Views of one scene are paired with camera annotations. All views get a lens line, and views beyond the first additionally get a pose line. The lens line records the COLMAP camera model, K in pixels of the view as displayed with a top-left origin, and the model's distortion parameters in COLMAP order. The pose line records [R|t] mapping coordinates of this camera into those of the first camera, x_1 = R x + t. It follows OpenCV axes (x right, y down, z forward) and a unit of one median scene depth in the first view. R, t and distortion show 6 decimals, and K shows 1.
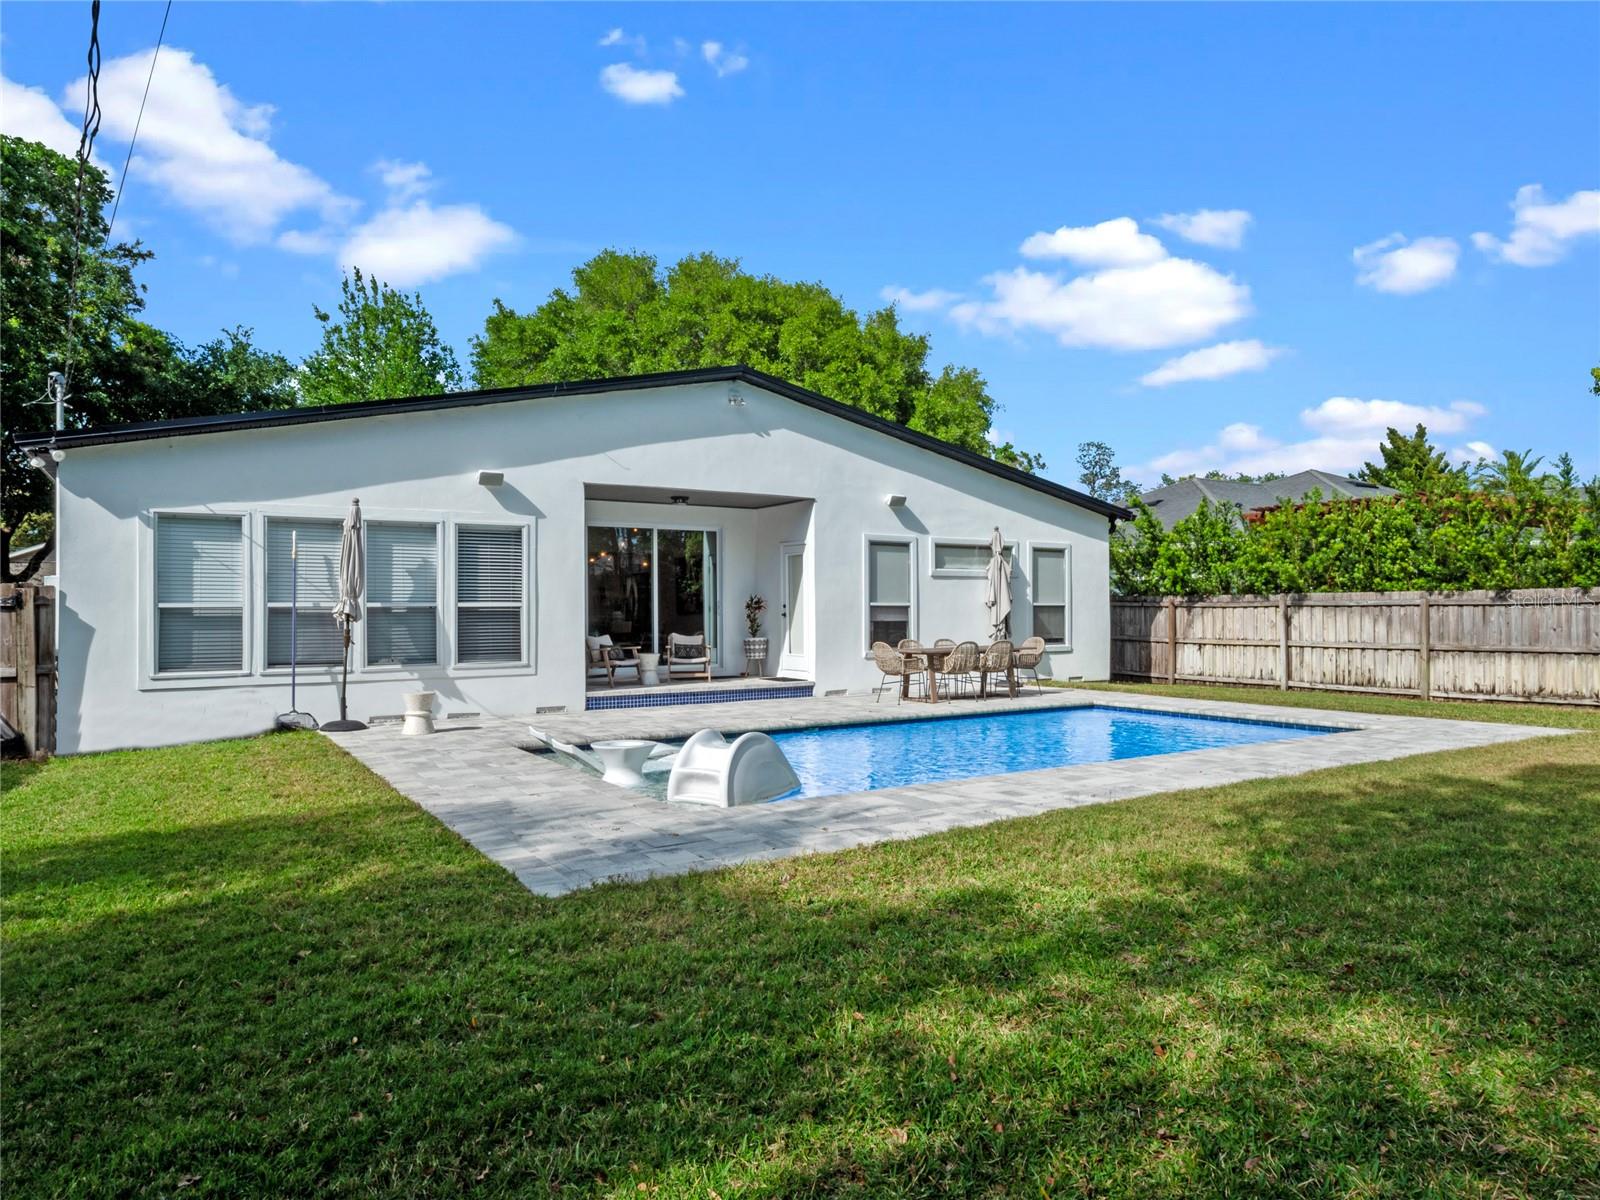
lens RADIAL K [[1025.7, 0, 800.0], [0, 1025.7, 600.0], [0, 0, 1]] dist [0.008593, 0.001128]
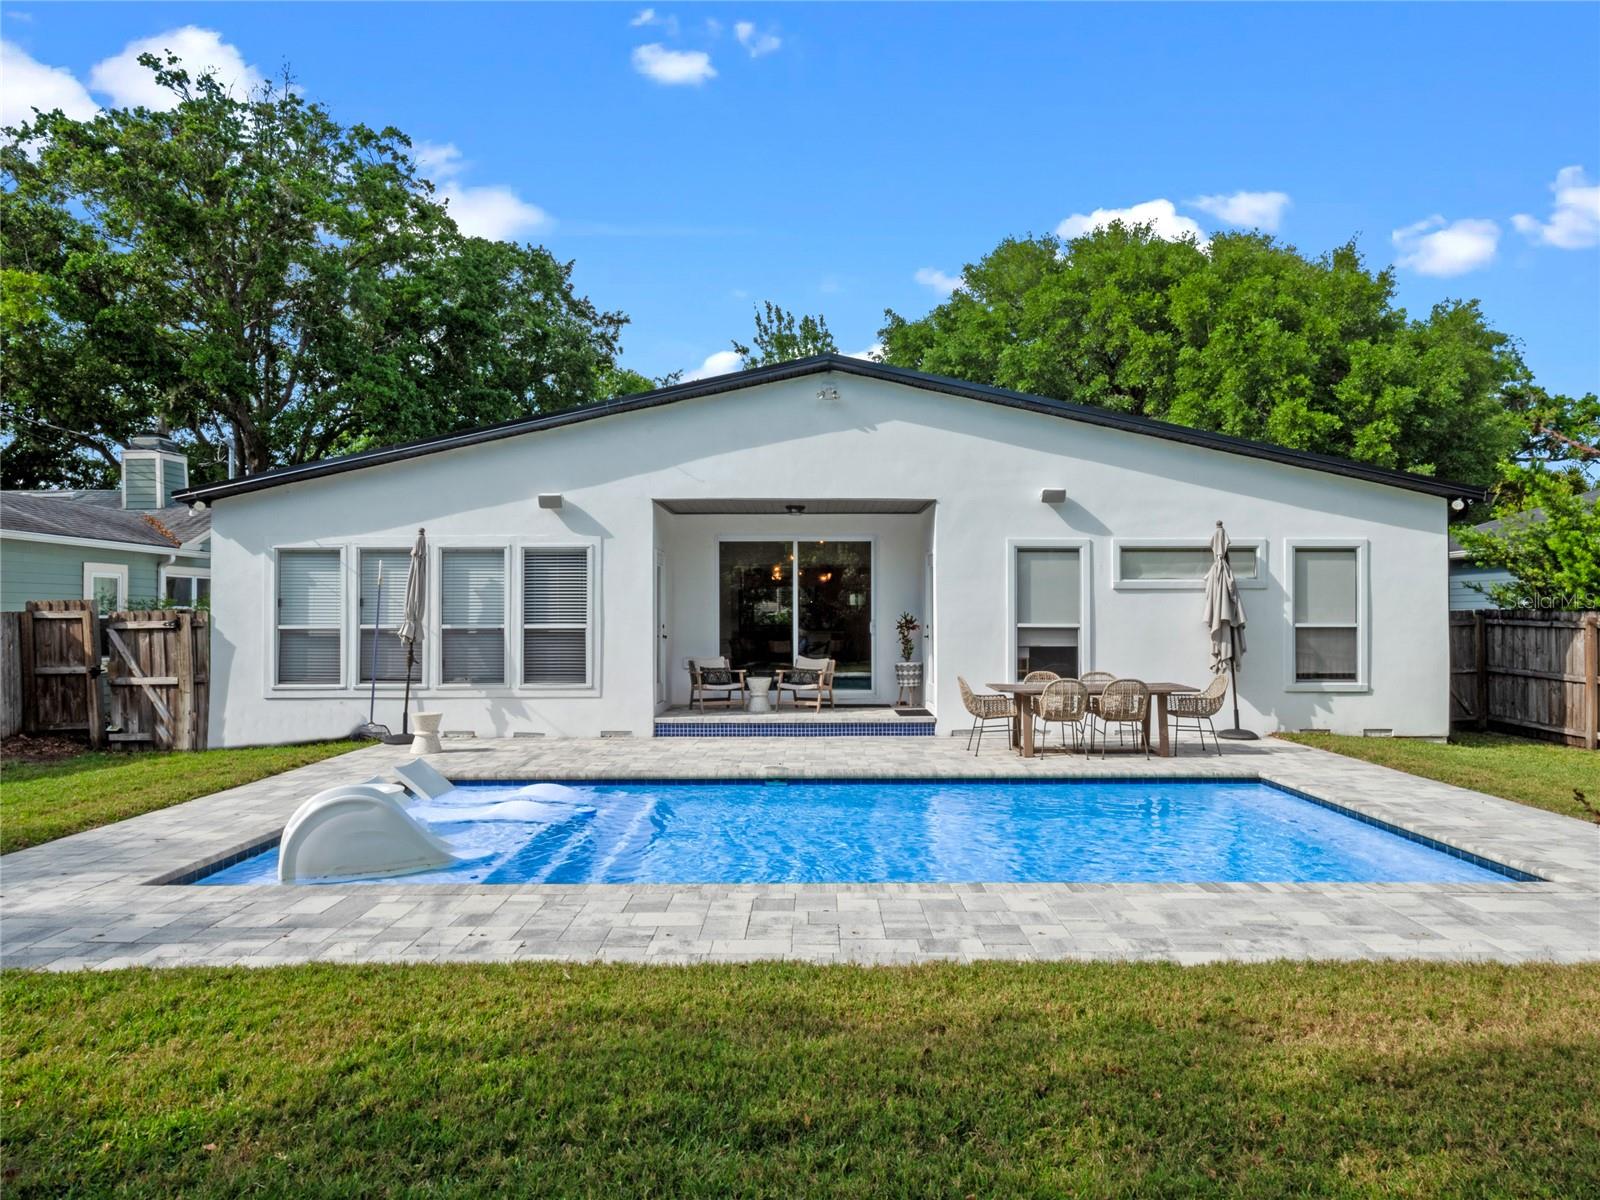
lens RADIAL K [[1025.7, 0, 800.0], [0, 1025.7, 600.0], [0, 0, 1]] dist [0.008593, 0.001128]
pose [[0.845640, -0.004165, -0.533737, 0.357185], [0.003173, 0.999991, -0.002776, -0.014283], [0.533744, 0.000654, 0.845646, 0.225800]]
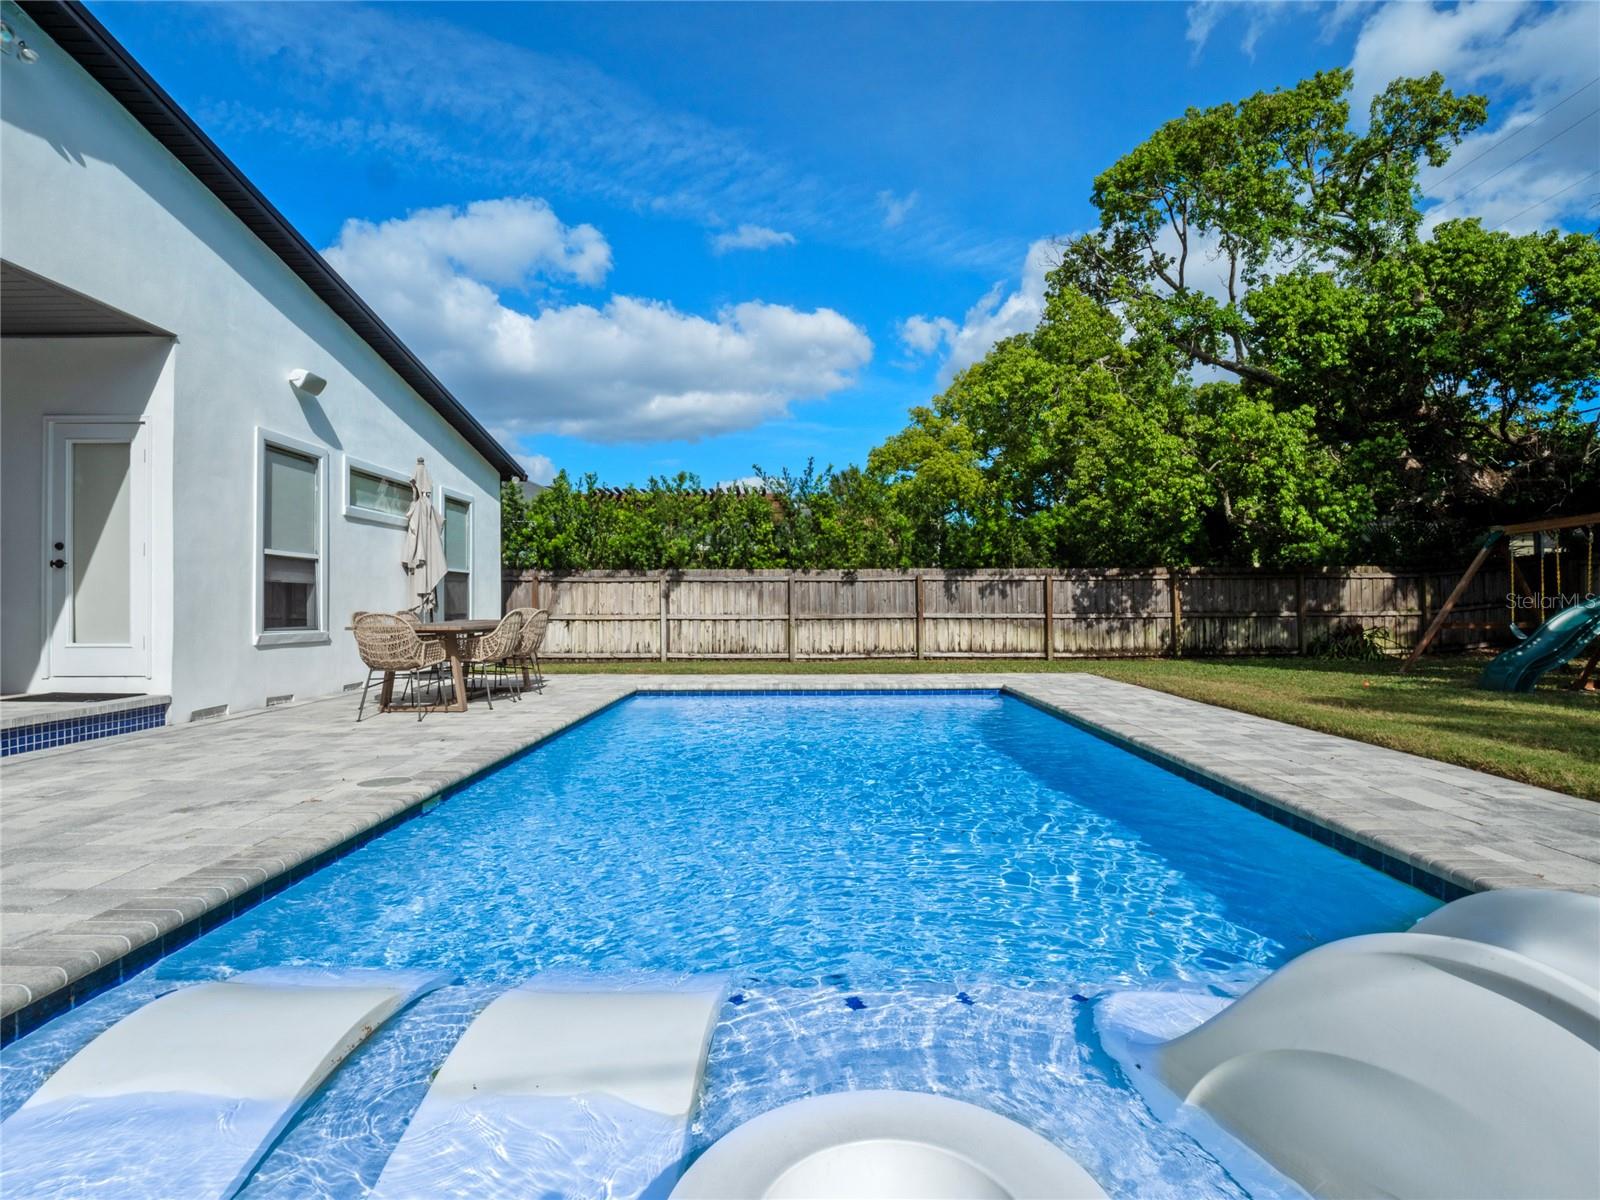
lens RADIAL K [[779.6, 0, 809.3], [0, 779.6, 602.7], [0, 0, 1]] dist [-0.001406, -0.009676]
pose [[0.517283, 0.006119, 0.855793, -0.145687], [-0.010896, 0.999940, -0.000564, 0.029658], [-0.855745, -0.009033, 0.517319, 0.519507]]
